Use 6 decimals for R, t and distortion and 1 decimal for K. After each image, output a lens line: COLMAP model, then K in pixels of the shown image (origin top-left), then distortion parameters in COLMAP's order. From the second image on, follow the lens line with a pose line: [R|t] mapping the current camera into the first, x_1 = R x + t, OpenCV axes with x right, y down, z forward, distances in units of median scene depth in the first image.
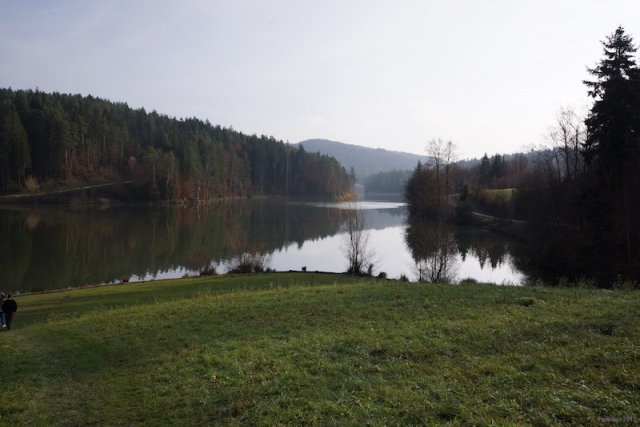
lens RADIAL K [[490.9, 0, 316.6], [0, 490.9, 215.2], [0, 0, 1]] dist [-0.030525, 0.003978]
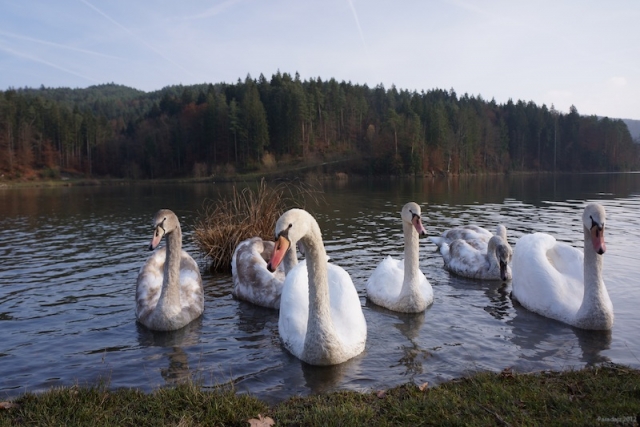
lens RADIAL K [[490.9, 0, 319.5], [0, 490.9, 212.8], [0, 0, 1]] dist [-0.030525, 0.003978]
pose [[0.891616, -0.007549, -0.452729, -0.064734], [0.013168, 0.999870, 0.009262, 0.023536], [0.452600, -0.014220, 0.891600, 0.175372]]
